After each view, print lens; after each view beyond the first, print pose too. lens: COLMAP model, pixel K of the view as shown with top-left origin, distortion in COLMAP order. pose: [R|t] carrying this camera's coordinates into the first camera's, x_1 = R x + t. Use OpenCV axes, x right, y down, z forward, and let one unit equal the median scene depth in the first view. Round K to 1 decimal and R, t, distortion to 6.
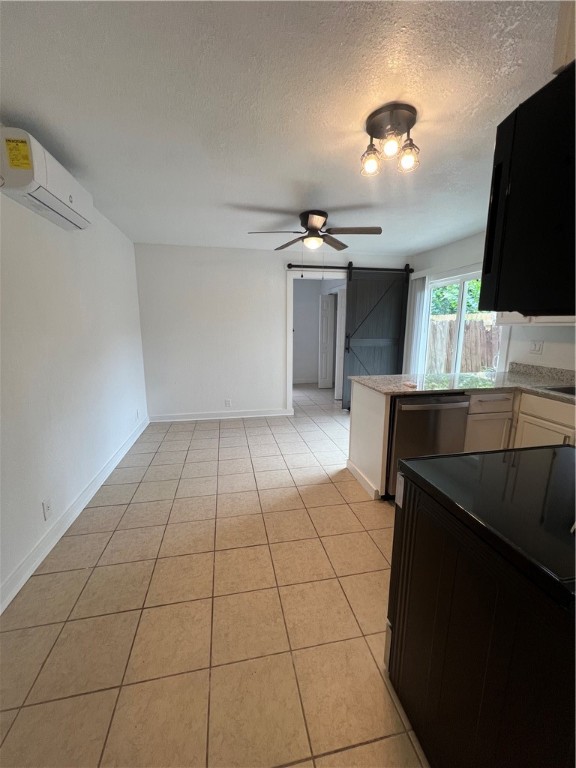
lens RADIAL K [[309.7, 0, 287.0], [0, 309.7, 384.3], [0, 0, 1]] dist [0.000322, 0.000040]
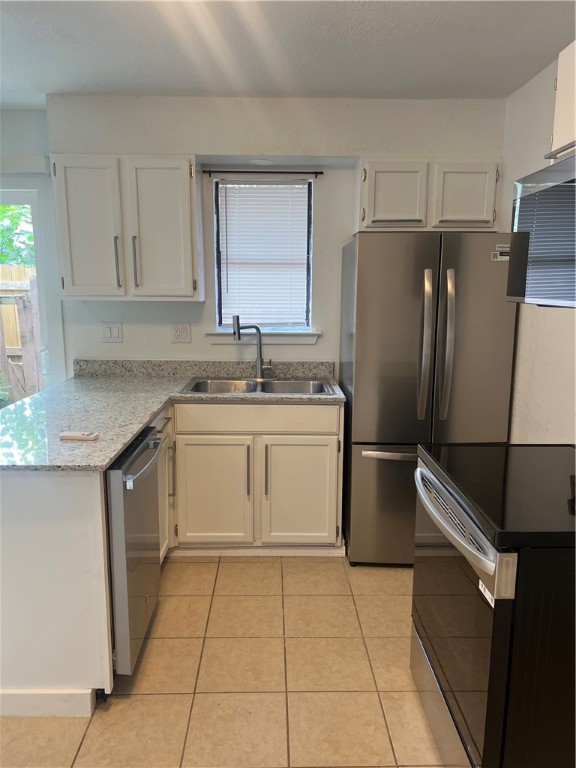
lens RADIAL K [[577.2, 0, 285.5], [0, 577.2, 388.2], [0, 0, 1]] dist [0.044095, -0.055853]
pose [[0.177359, -0.184206, 0.966753, -0.322411], [0.179467, 0.971909, 0.152264, -0.125111], [-0.967644, 0.146495, 0.205436, 0.416279]]
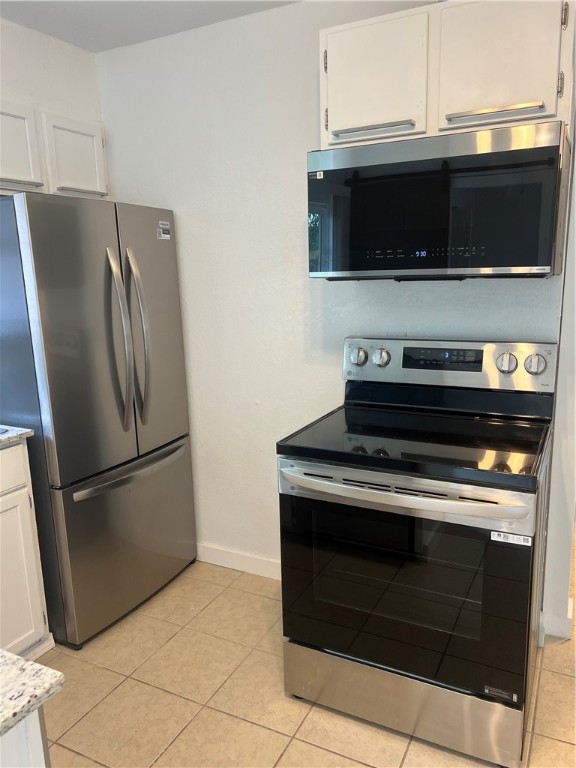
lens RADIAL K [[577.2, 0, 287.3], [0, 577.2, 389.8], [0, 0, 1]] dist [0.044095, -0.055853]
pose [[-0.785103, -0.115697, 0.608464, -0.000735], [0.132479, 0.928293, 0.347450, -0.187387], [-0.605032, 0.353393, -0.713478, 0.824670]]
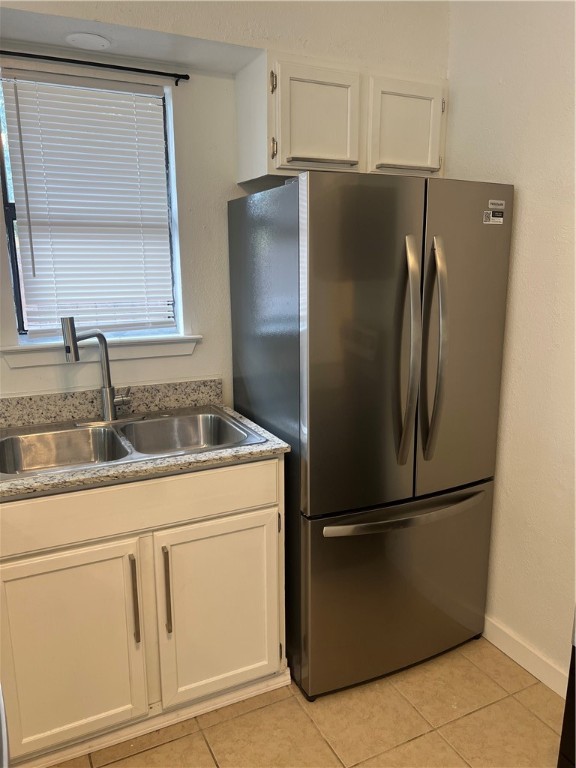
lens RADIAL K [[577.2, 0, 292.7], [0, 577.2, 385.9], [0, 0, 1]] dist [0.044095, -0.055853]
pose [[-0.264875, -0.214779, 0.940059, 0.099955], [0.178734, 0.947051, 0.266738, -0.162262], [-0.947573, 0.238673, -0.212461, 0.637541]]
